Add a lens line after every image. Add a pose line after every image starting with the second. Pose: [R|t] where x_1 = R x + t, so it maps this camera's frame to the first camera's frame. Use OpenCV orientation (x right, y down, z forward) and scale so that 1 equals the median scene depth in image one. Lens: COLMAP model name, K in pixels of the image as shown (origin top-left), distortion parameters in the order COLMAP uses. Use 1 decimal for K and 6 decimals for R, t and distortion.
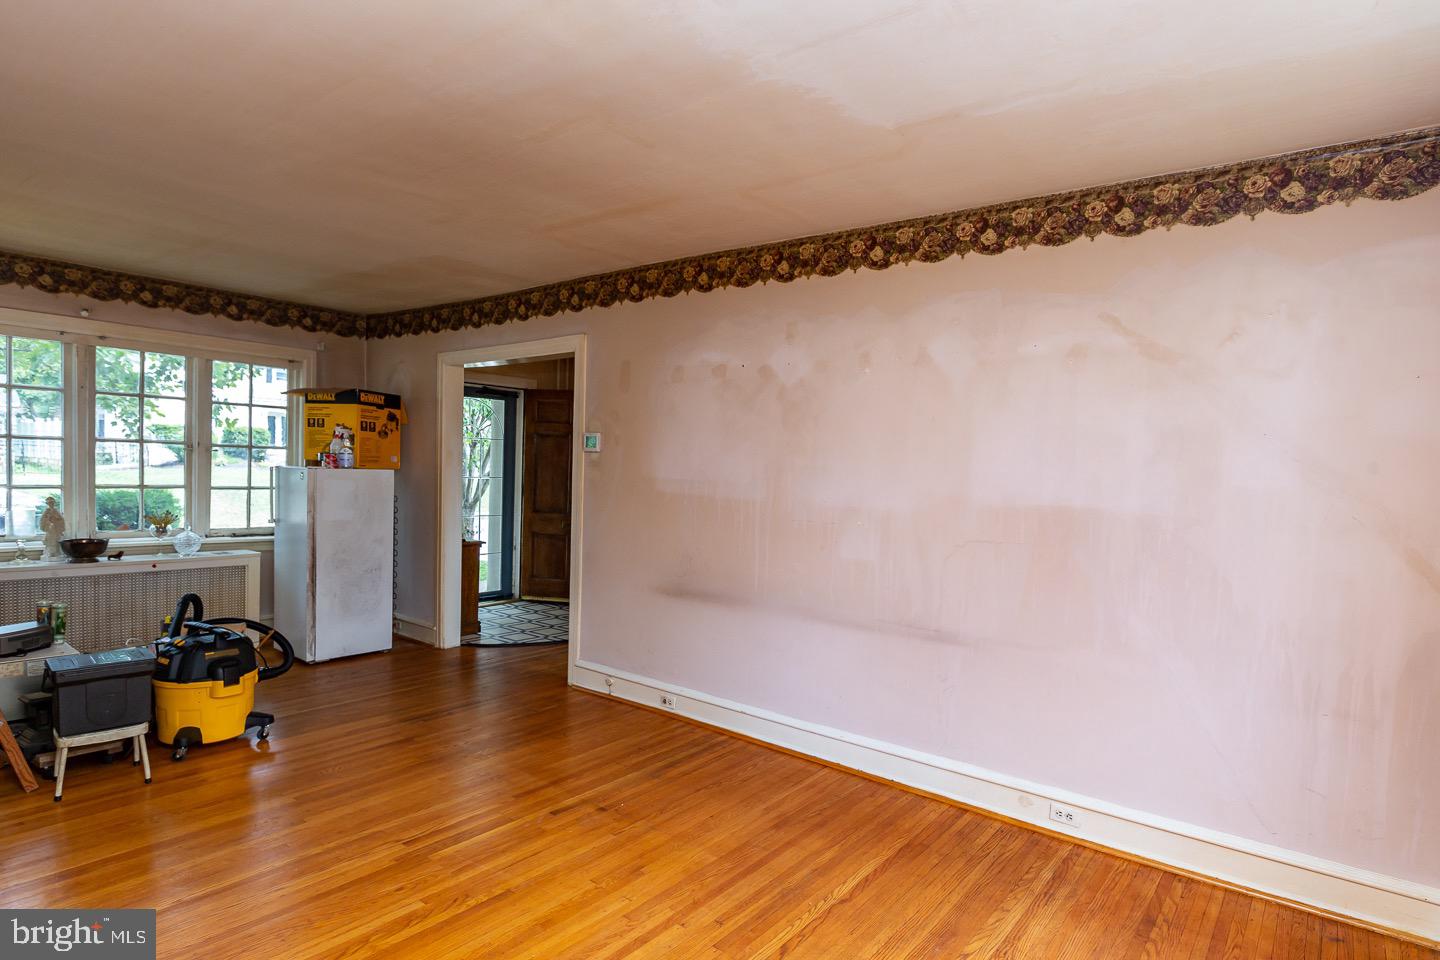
lens RADIAL K [[757.5, 0, 721.9], [0, 757.5, 509.3], [0, 0, 1]] dist [-0.000712, 0.000283]
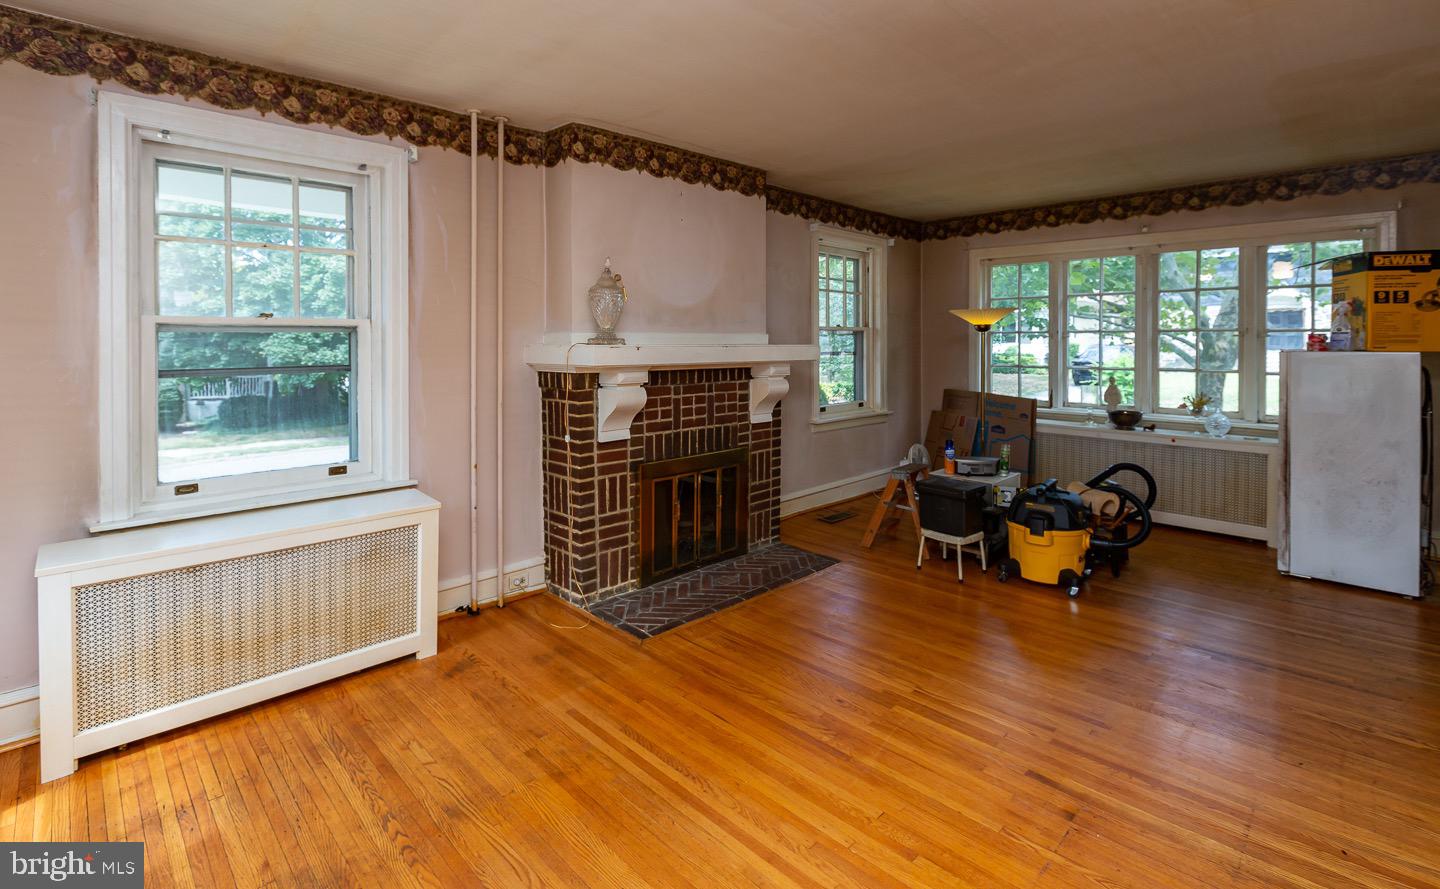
lens RADIAL K [[671.1, 0, 722.1], [0, 671.1, 342.5], [0, 0, 1]] dist [-0.002139, -0.000622]
pose [[-0.095008, -0.029347, -0.995044, 0.309509], [-0.056748, 0.998100, -0.024019, -0.008318], [0.993858, 0.054184, -0.096493, 0.429559]]
